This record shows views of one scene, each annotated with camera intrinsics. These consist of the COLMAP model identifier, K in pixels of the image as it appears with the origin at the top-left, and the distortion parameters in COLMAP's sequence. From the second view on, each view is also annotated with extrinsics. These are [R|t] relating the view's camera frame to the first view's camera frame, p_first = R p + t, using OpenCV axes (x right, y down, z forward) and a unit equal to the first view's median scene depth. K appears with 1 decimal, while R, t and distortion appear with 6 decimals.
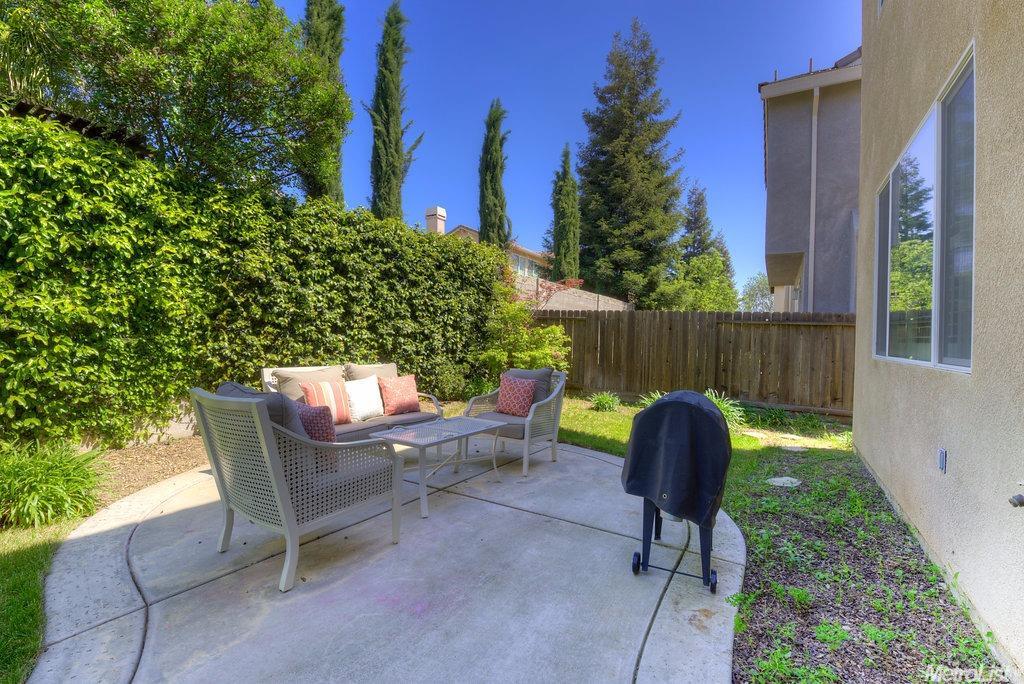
lens RADIAL K [[444.8, 0, 512.0], [0, 444.8, 342.0], [0, 0, 1]] dist [-0.001144, -0.009488]
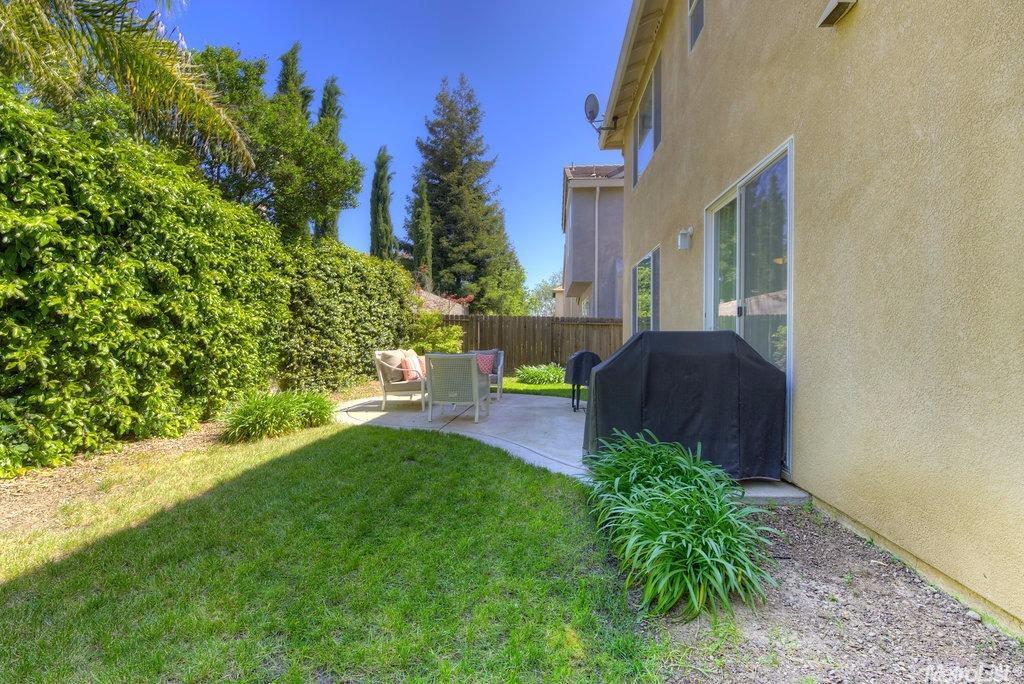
lens RADIAL K [[444.8, 0, 512.0], [0, 444.8, 342.0], [0, 0, 1]] dist [-0.001144, -0.009488]
pose [[0.897127, -0.023143, 0.441166, -0.177981], [0.020386, 0.999732, 0.010989, 0.002332], [-0.441302, -0.000865, 0.897358, -0.186579]]
